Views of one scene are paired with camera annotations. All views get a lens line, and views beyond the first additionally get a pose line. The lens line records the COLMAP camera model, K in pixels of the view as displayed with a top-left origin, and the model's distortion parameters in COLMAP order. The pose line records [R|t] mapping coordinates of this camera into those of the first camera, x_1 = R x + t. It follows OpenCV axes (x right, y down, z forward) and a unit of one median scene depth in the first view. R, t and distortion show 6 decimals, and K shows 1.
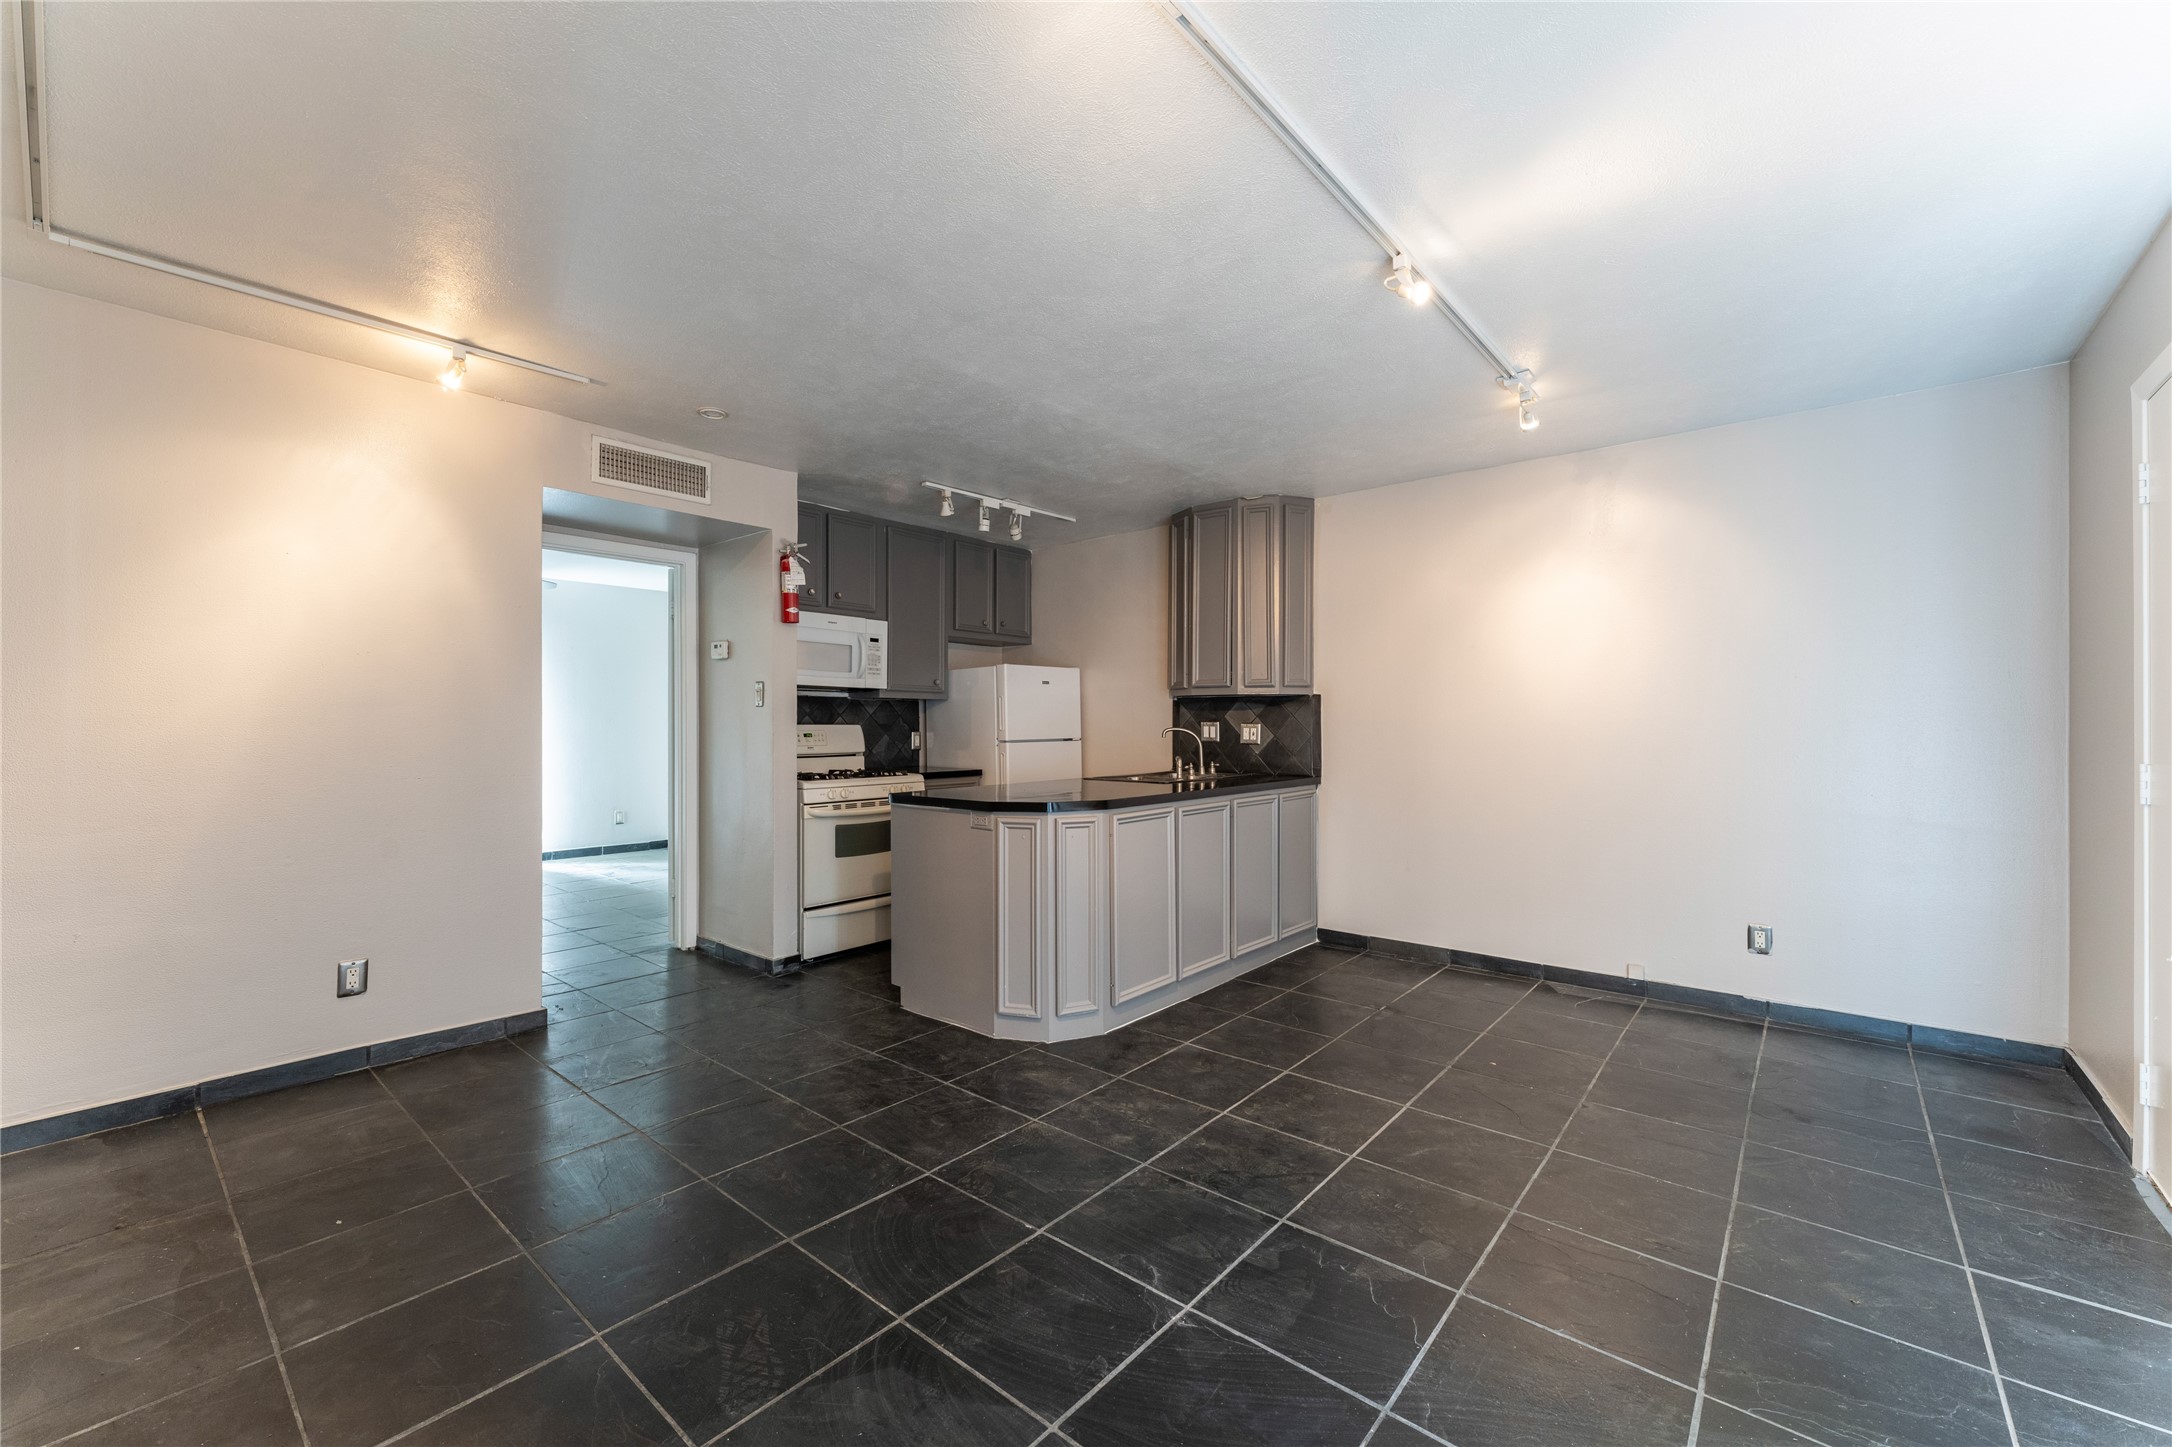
lens RADIAL K [[874.6, 0, 1088.9], [0, 874.6, 721.8], [0, 0, 1]] dist [-0.004177, 0.000072]
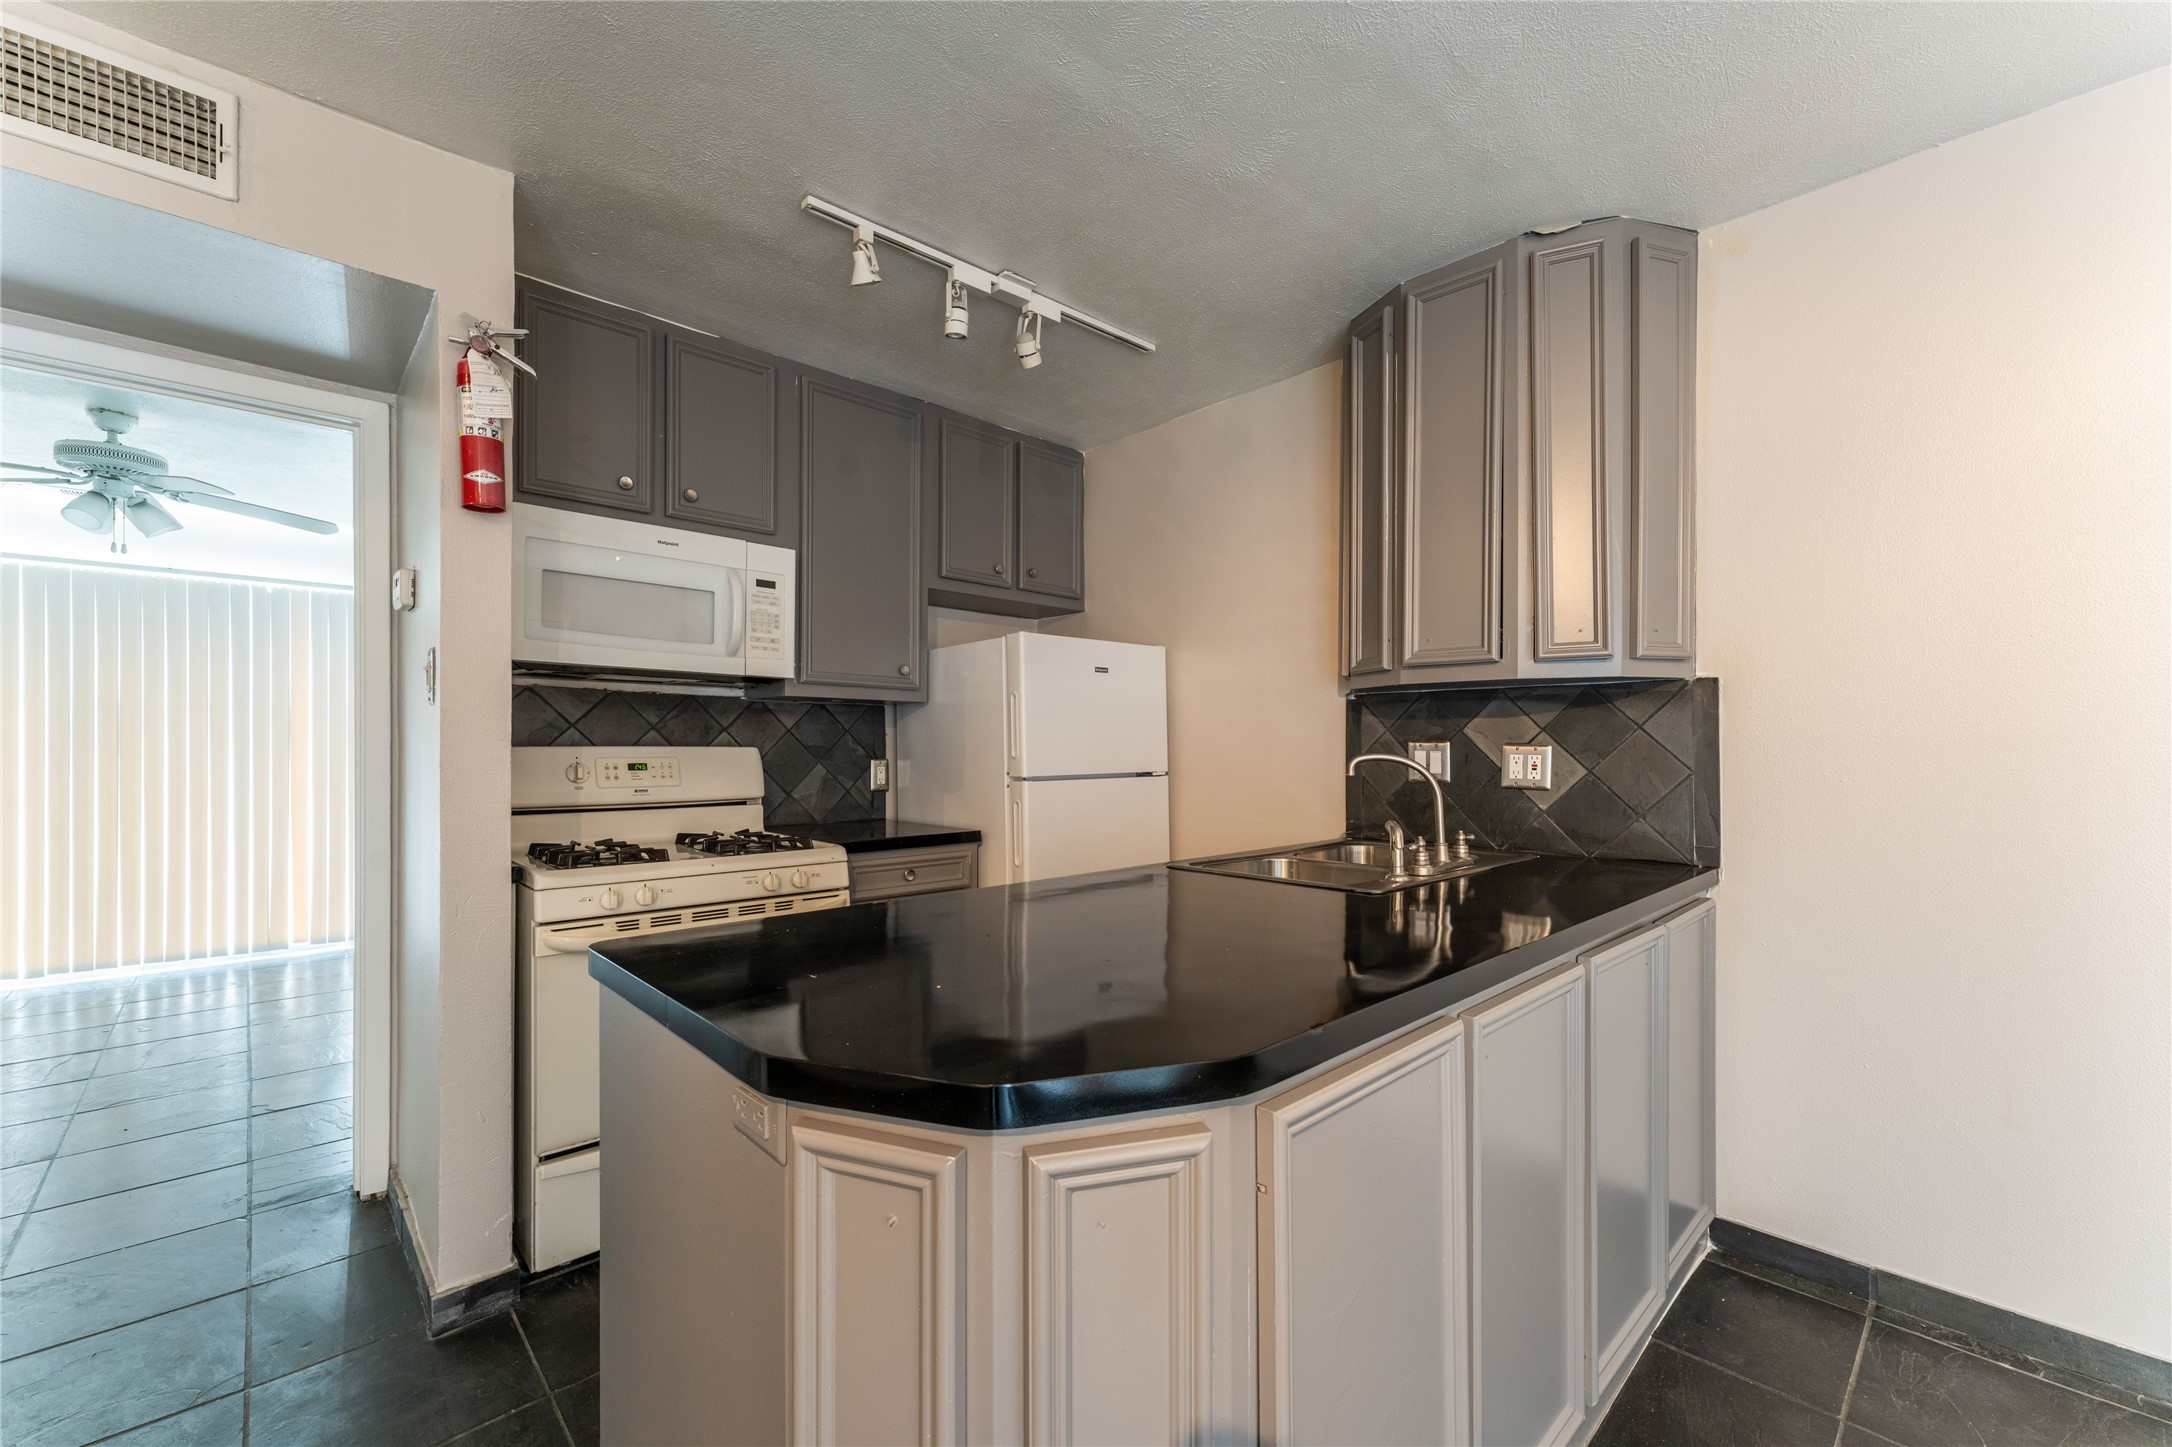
lens RADIAL K [[874.6, 0, 1084.4], [0, 874.6, 744.5], [0, 0, 1]] dist [-0.004177, 0.000072]
pose [[0.993412, 0.000534, -0.114599, 0.002148], [-0.000756, 0.999998, -0.001892, 0.002958], [0.114598, 0.001966, 0.993410, 0.514696]]
